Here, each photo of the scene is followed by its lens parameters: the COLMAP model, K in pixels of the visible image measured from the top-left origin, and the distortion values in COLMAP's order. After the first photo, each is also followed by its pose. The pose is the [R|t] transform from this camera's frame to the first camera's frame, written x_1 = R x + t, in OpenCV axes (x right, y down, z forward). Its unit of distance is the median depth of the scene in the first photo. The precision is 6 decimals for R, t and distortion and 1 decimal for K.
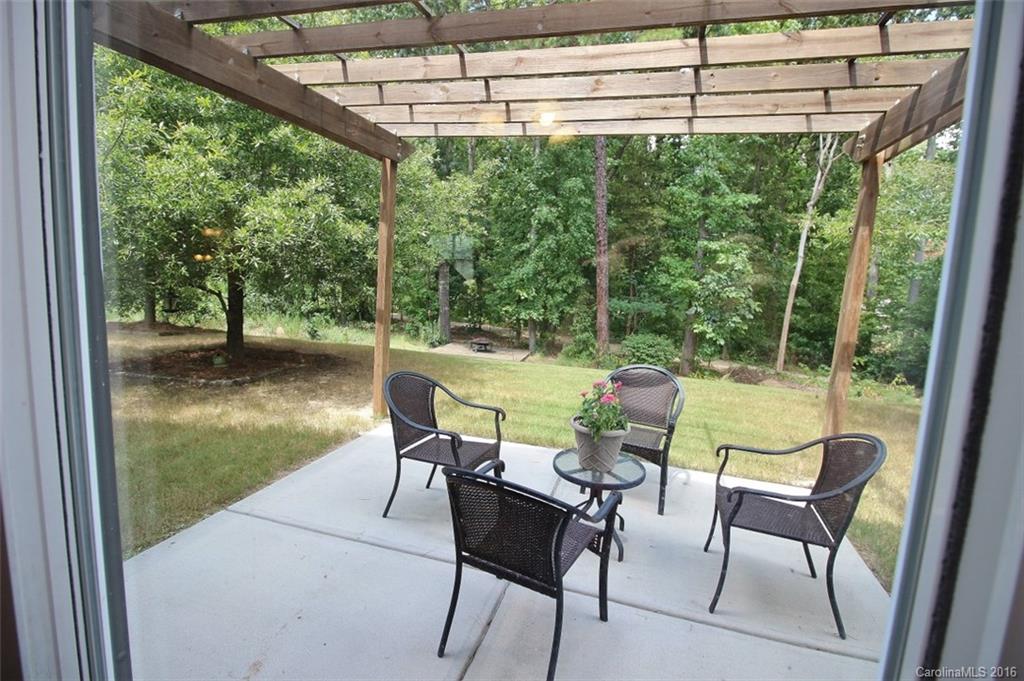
lens RADIAL K [[496.0, 0, 512.8], [0, 496.0, 338.2], [0, 0, 1]] dist [0.002230, 0.000277]
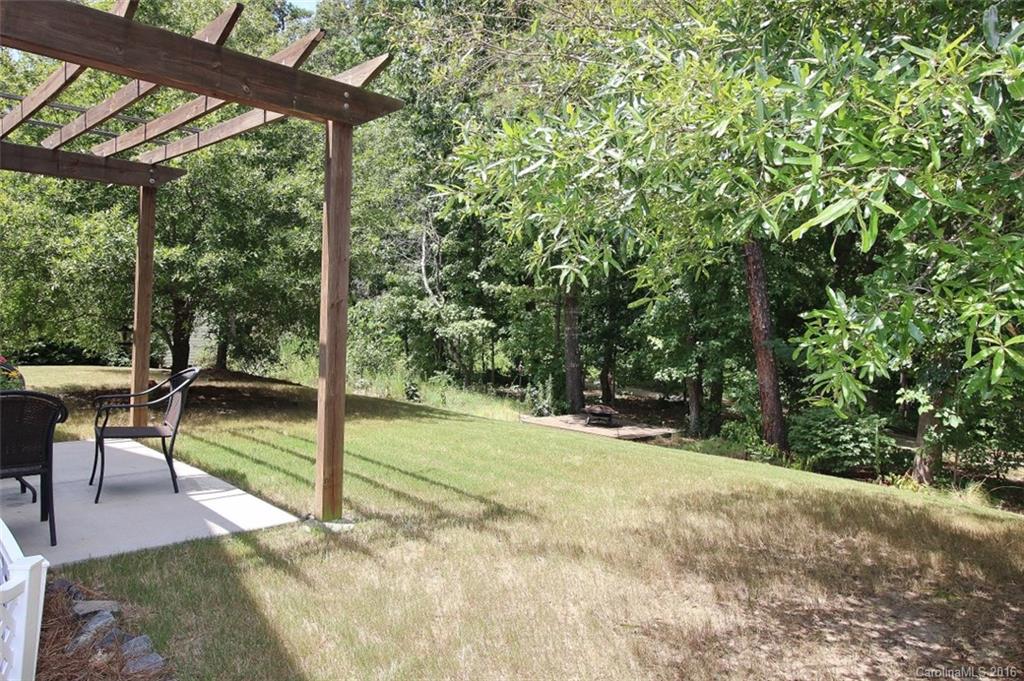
lens RADIAL K [[745.8, 0, 512.0], [0, 745.8, 341.5], [0, 0, 1]] dist [0.006740, 0.001770]
pose [[0.859084, -0.010871, -0.511720, 0.375850], [-0.053514, 0.992387, -0.110922, 0.032749], [0.509030, 0.122676, 0.851962, 0.036225]]
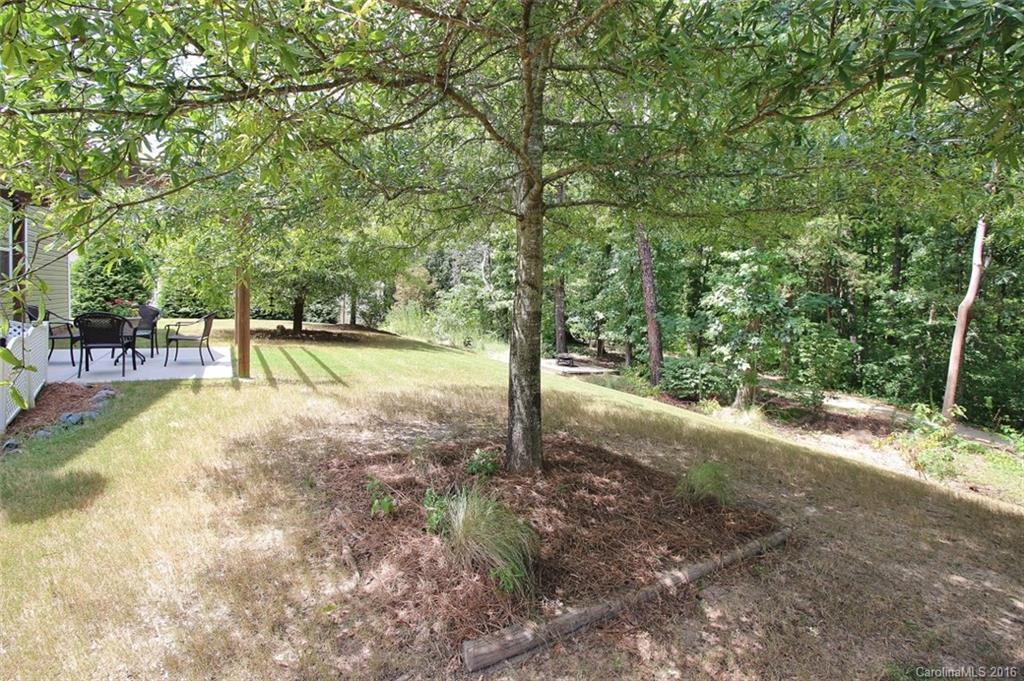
lens RADIAL K [[496.0, 0, 512.0], [0, 496.0, 338.5], [0, 0, 1]] dist [0.002230, 0.000277]
pose [[0.727667, 0.035861, -0.684992, 0.629951], [-0.099064, 0.993657, -0.053215, 0.038424], [0.678739, 0.106581, 0.726604, 0.094678]]
